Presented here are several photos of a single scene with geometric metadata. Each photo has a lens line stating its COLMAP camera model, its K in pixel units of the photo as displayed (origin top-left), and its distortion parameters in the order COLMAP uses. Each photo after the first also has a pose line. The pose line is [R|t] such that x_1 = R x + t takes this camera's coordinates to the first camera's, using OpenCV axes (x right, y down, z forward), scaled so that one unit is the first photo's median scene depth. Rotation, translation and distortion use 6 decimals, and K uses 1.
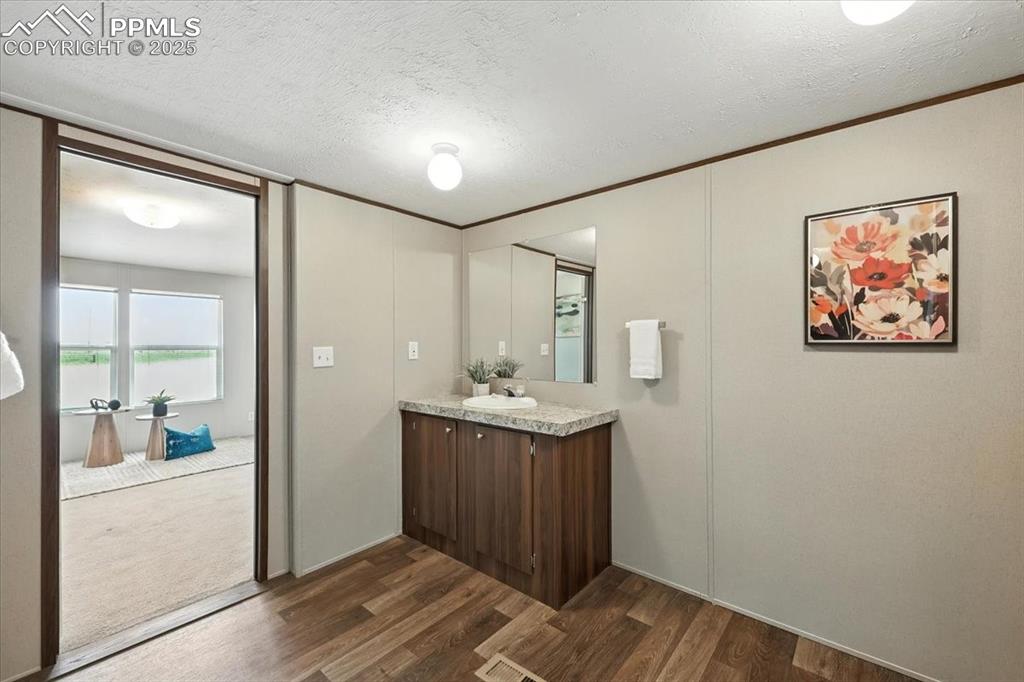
lens RADIAL K [[412.9, 0, 512.0], [0, 412.9, 341.0], [0, 0, 1]] dist [0.000219, 0.000185]
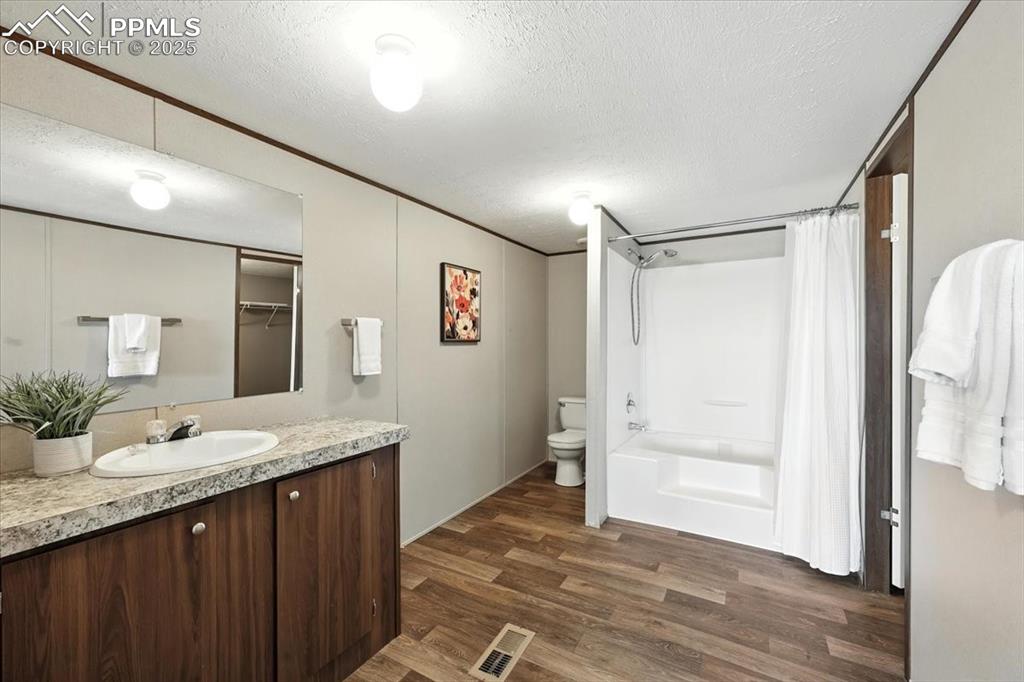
lens RADIAL K [[412.9, 0, 512.0], [0, 412.9, 341.0], [0, 0, 1]] dist [0.000219, 0.000185]
pose [[-0.174886, 0.003622, 0.984582, -0.961819], [-0.001764, 0.999990, -0.003992, 0.013008], [-0.984587, -0.002435, -0.174878, 1.061539]]
